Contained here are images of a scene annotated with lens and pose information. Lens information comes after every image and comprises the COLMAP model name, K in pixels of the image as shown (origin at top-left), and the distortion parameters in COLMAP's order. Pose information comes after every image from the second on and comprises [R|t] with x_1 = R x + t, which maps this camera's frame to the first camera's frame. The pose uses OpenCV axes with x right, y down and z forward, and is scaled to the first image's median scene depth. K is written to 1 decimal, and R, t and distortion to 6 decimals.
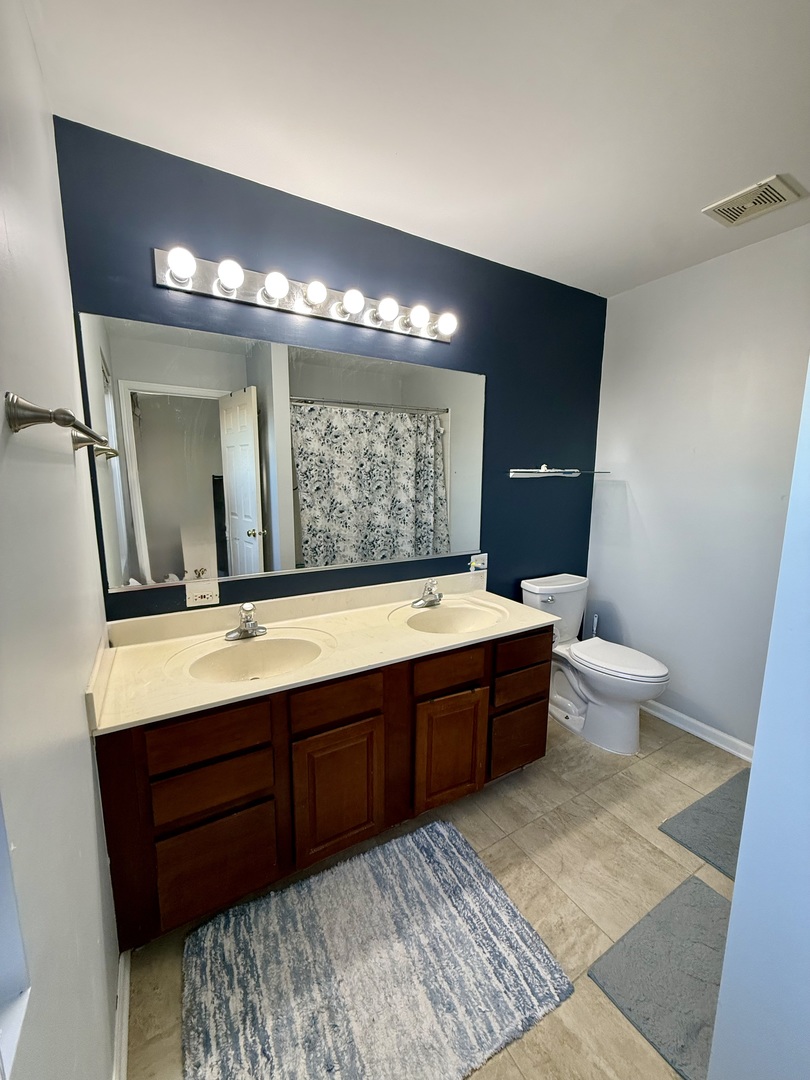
lens RADIAL K [[429.4, 0, 404.4], [0, 429.4, 539.6], [0, 0, 1]] dist [-0.000583, -0.000535]
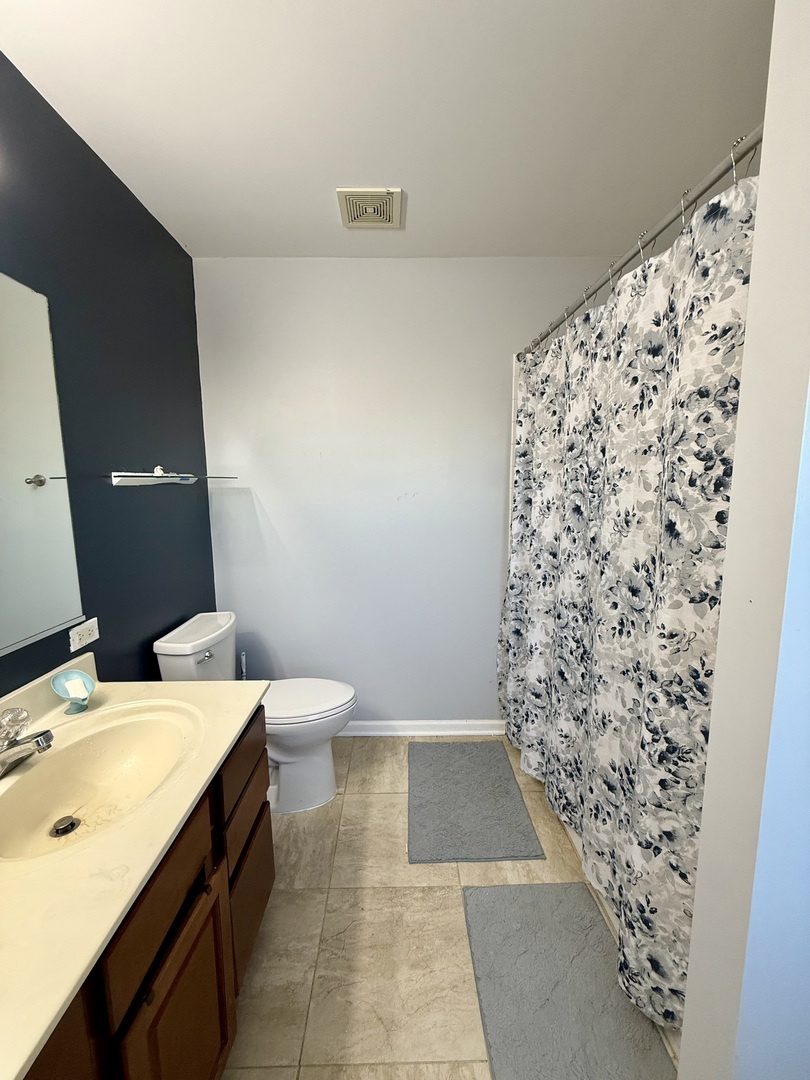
lens RADIAL K [[429.4, 0, 403.4], [0, 429.4, 539.2], [0, 0, 1]] dist [-0.000583, -0.000535]
pose [[0.500554, -0.123924, 0.856790, -0.093511], [0.145466, 0.987669, 0.057870, -0.051641], [-0.853396, 0.095667, 0.512408, 0.398193]]
